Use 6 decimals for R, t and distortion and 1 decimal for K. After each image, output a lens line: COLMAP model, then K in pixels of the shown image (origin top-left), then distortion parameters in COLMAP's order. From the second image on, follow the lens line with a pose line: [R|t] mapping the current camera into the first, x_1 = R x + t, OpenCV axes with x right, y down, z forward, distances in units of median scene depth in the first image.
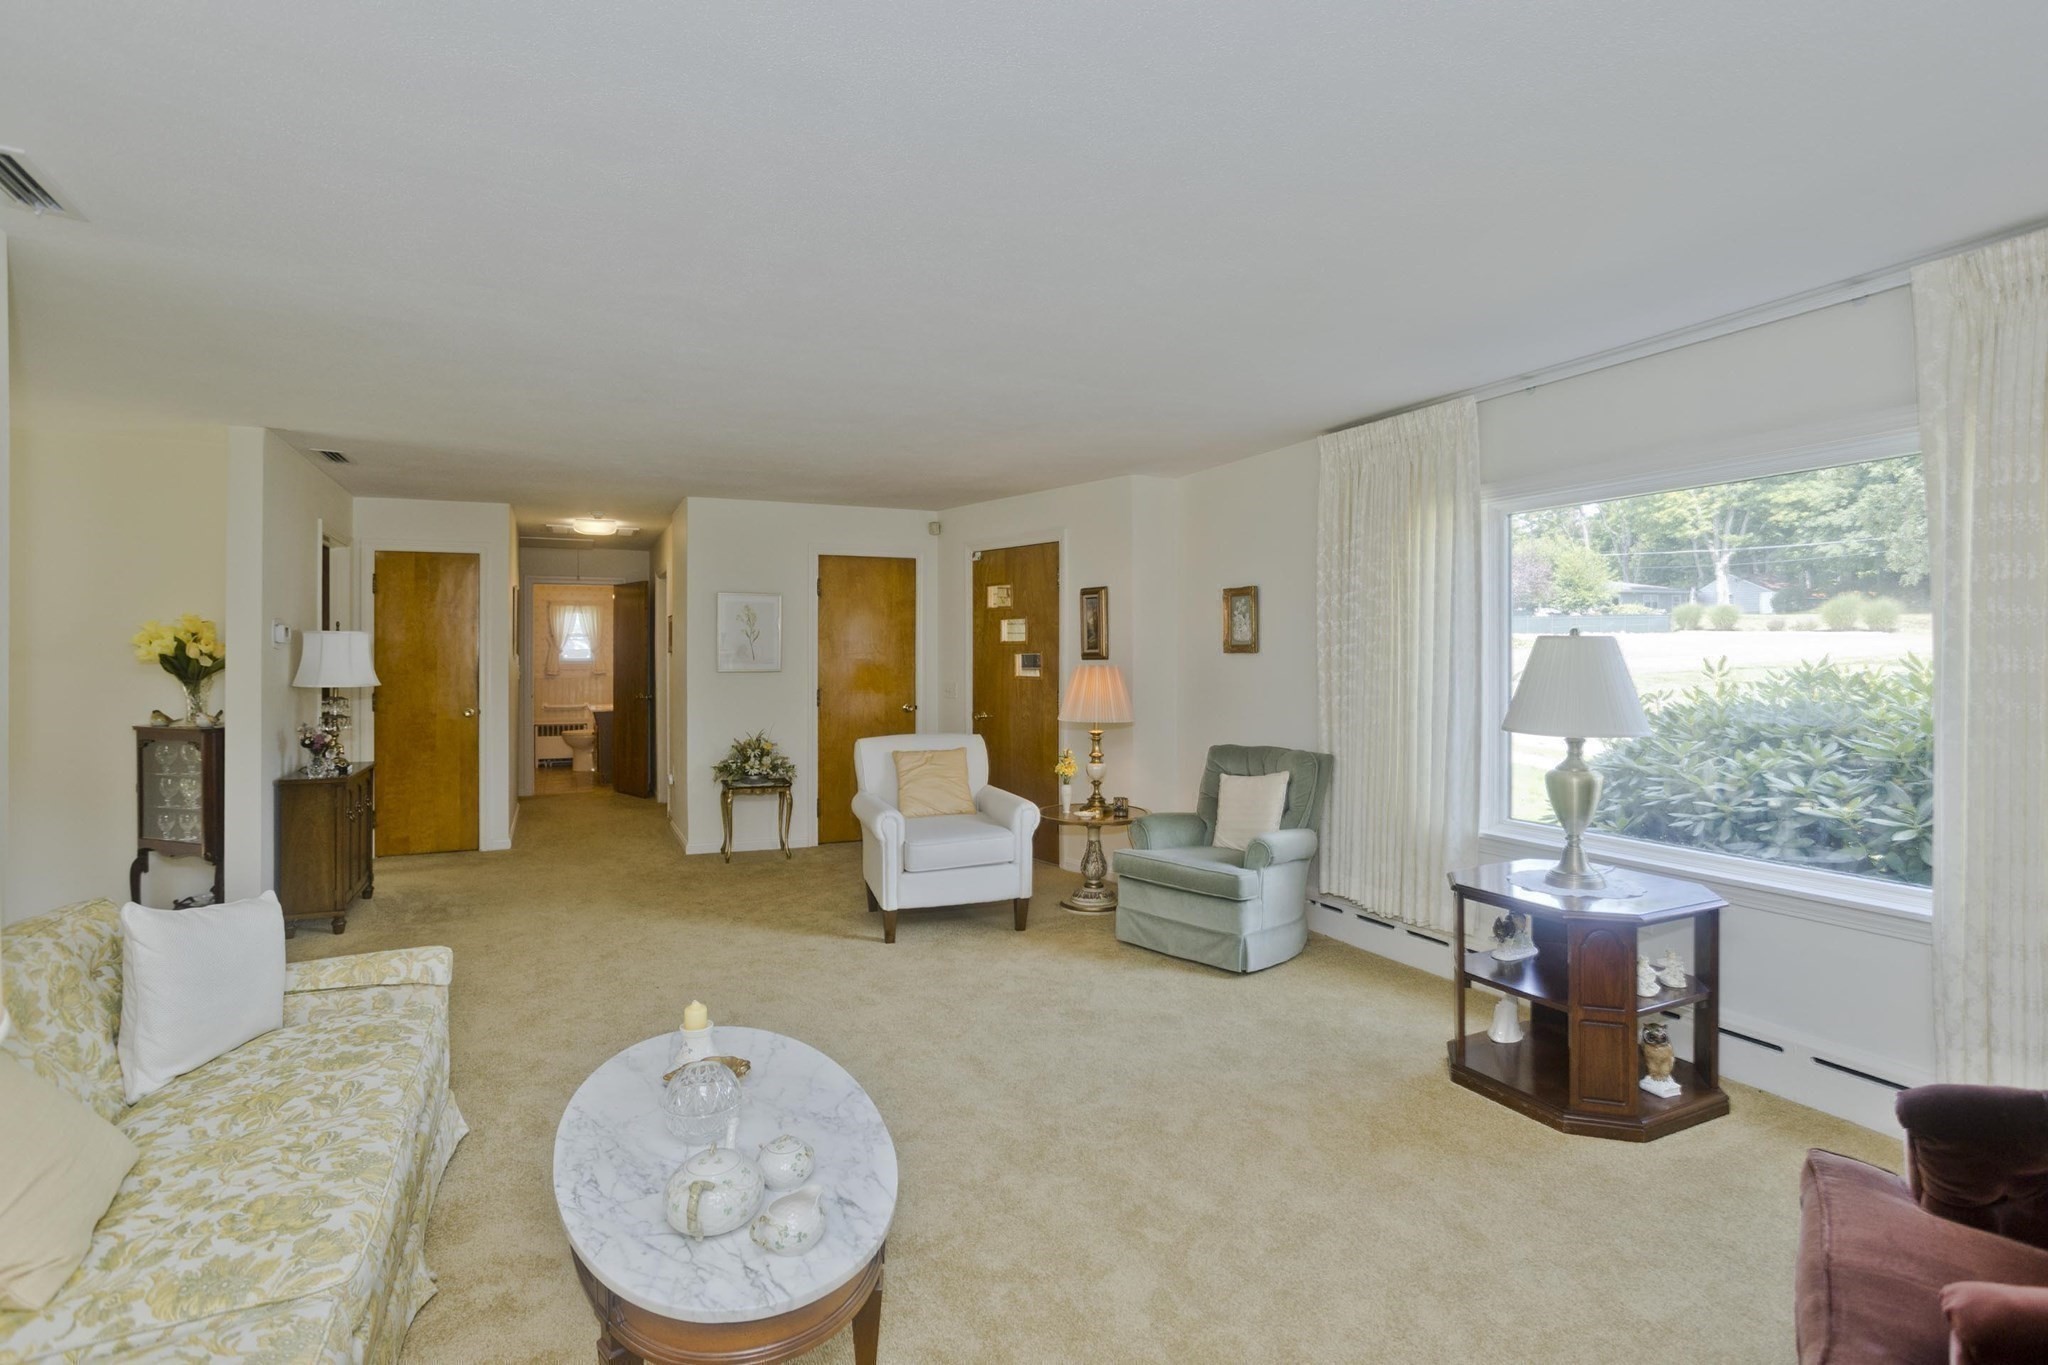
lens RADIAL K [[1015.4, 0, 1016.5], [0, 1015.4, 647.8], [0, 0, 1]] dist [-0.045571, 0.026738]
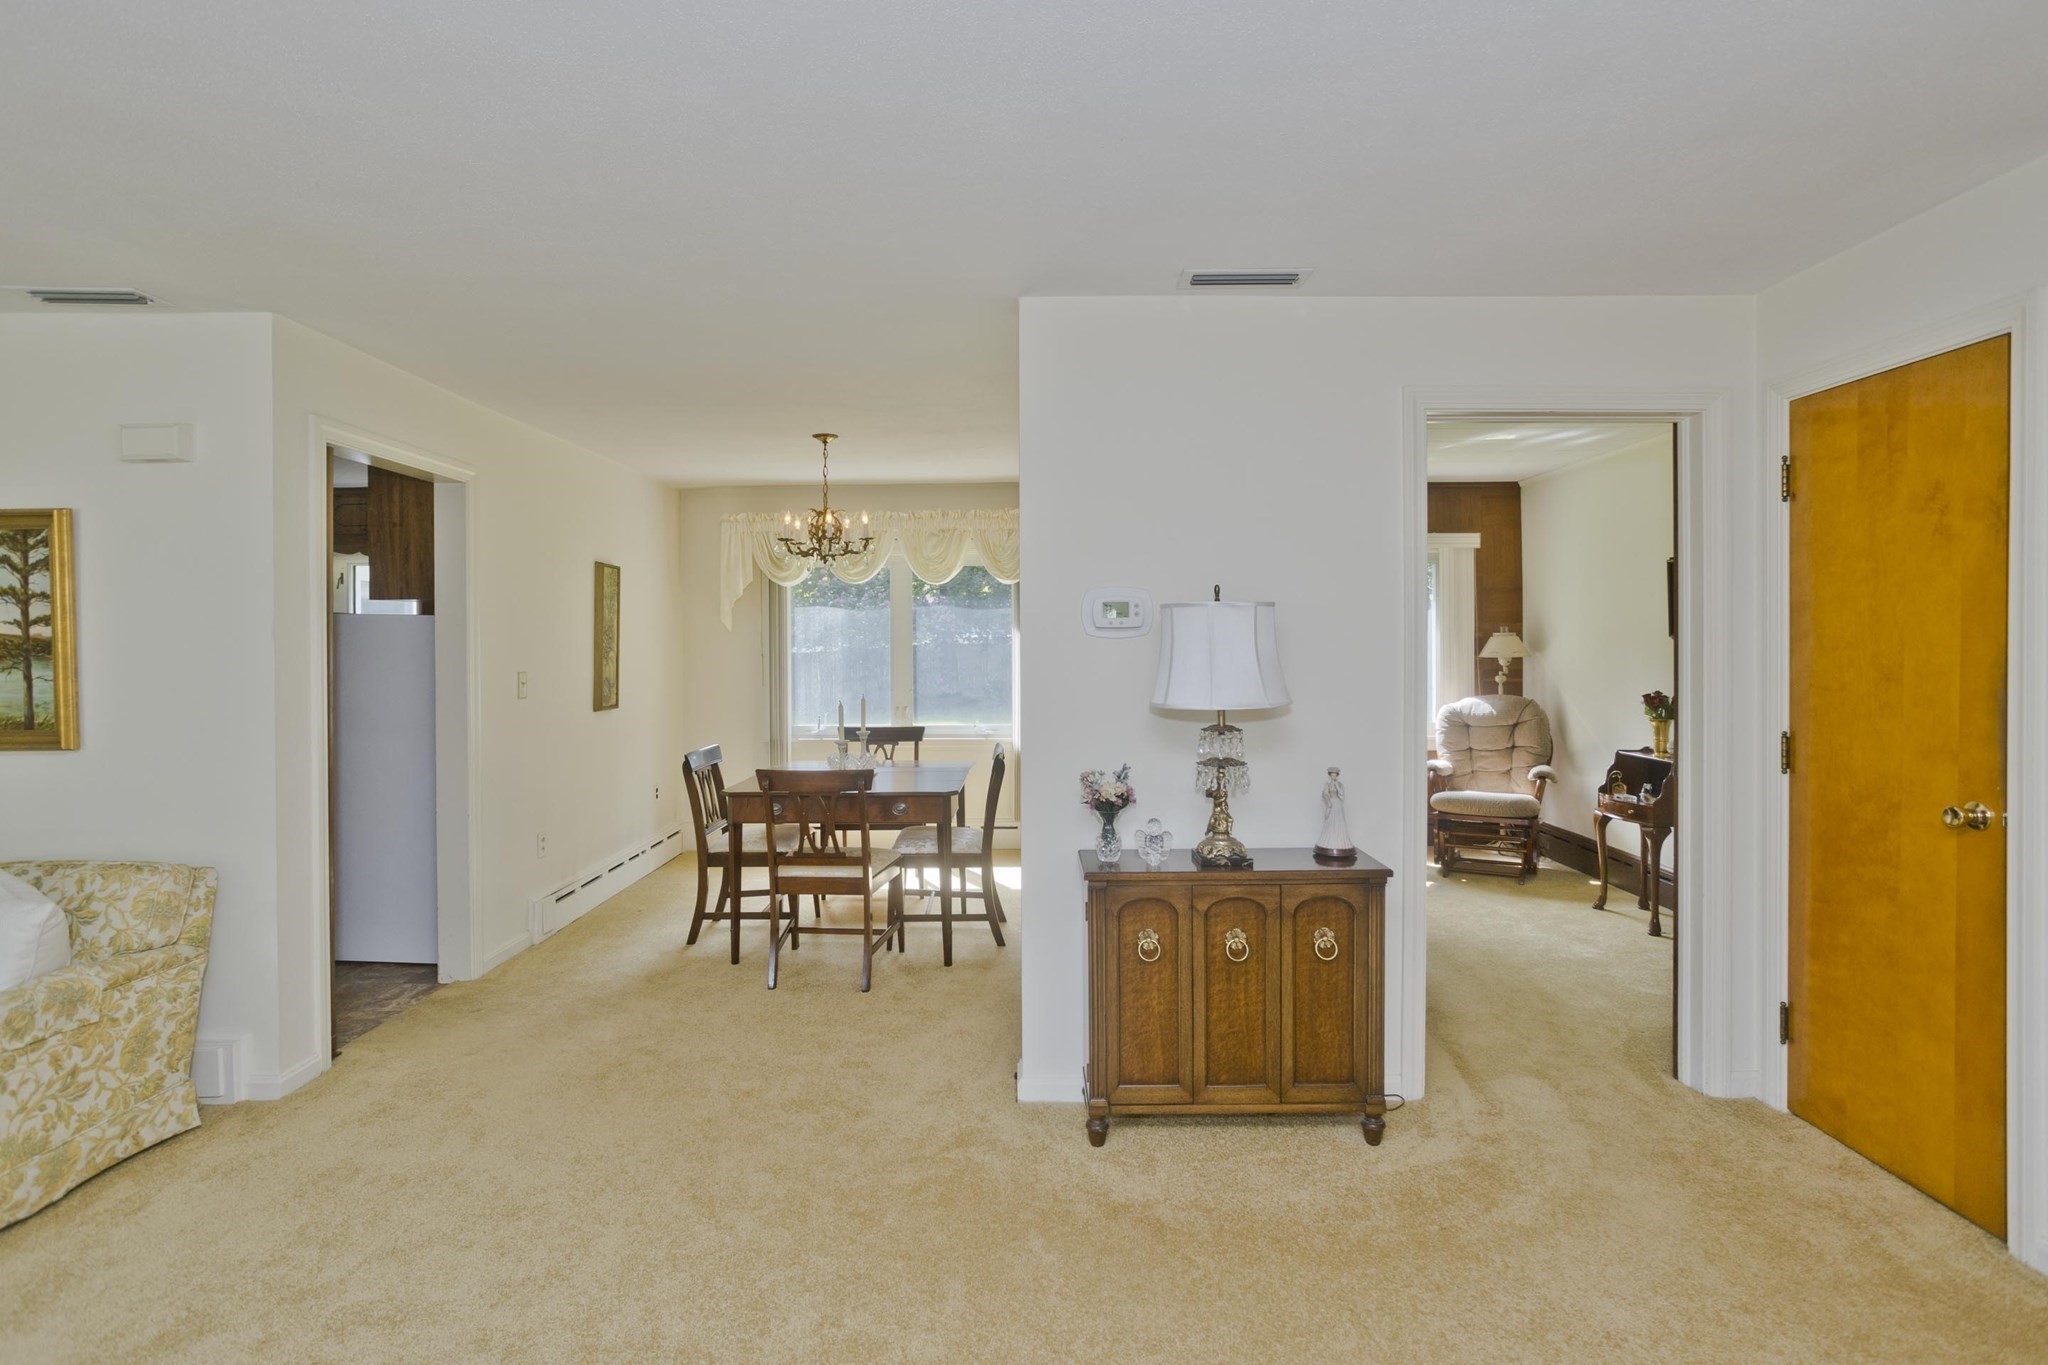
lens RADIAL K [[1015.4, 0, 1016.5], [0, 1015.4, 647.8], [0, 0, 1]] dist [-0.045571, 0.026738]
pose [[-0.427525, 0.013329, -0.903905, -0.127829], [0.014041, 0.999869, 0.008103, 0.000808], [0.903895, -0.009227, -0.427656, 1.058145]]
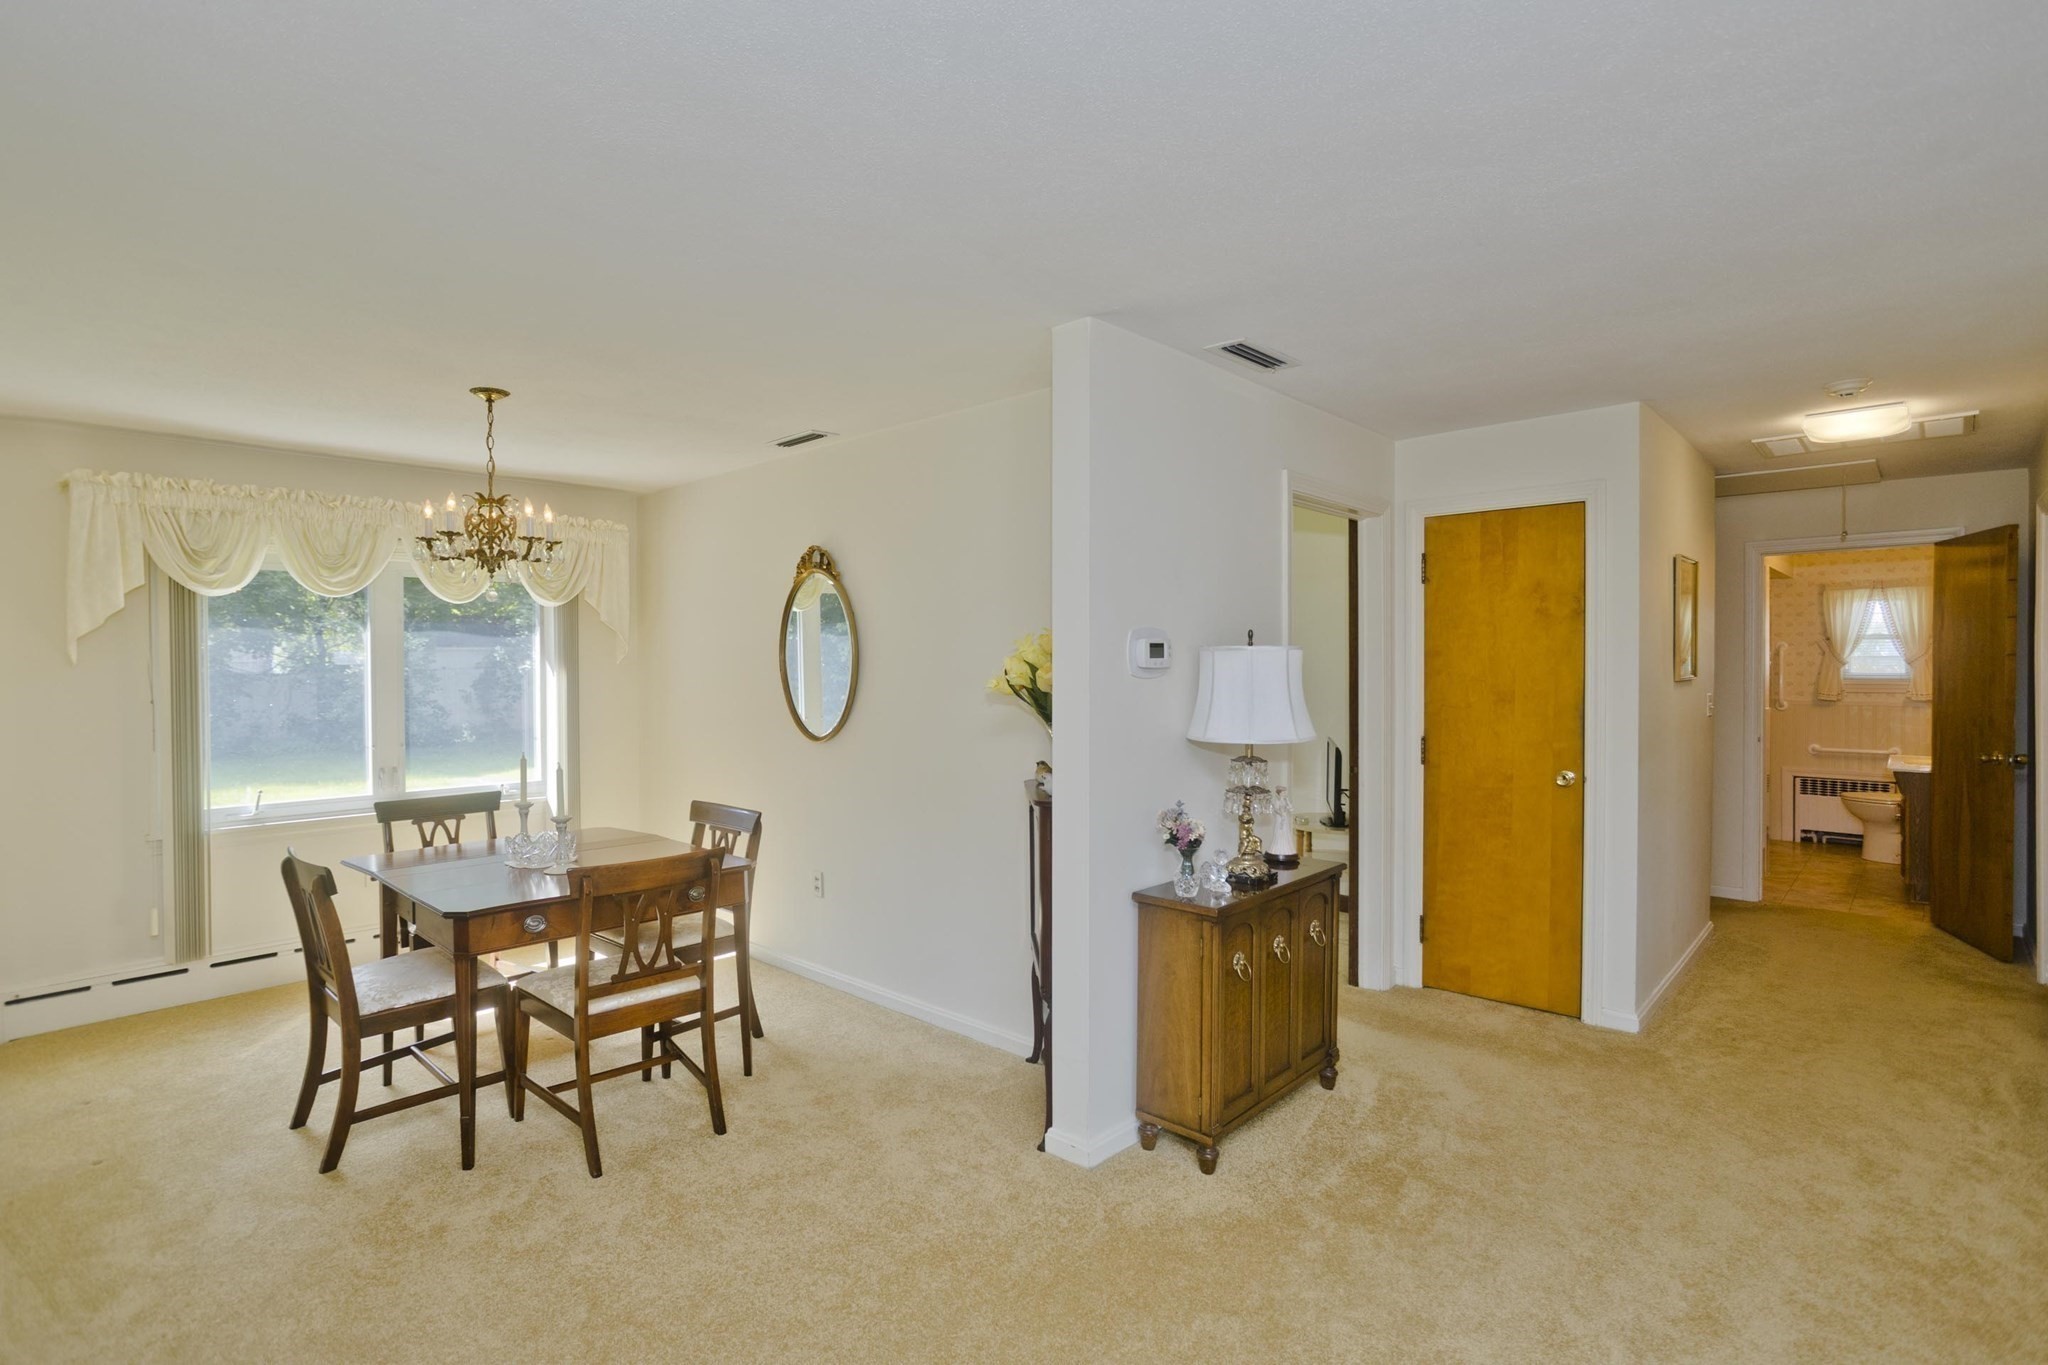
lens RADIAL K [[996.9, 0, 1000.7], [0, 996.9, 678.5], [0, 0, 1]] dist [-0.054850, 0.034965]
pose [[0.371586, 0.014995, -0.928277, -0.172206], [0.011063, 0.999727, 0.020578, -0.010745], [0.928333, -0.017916, 0.371319, 0.593105]]
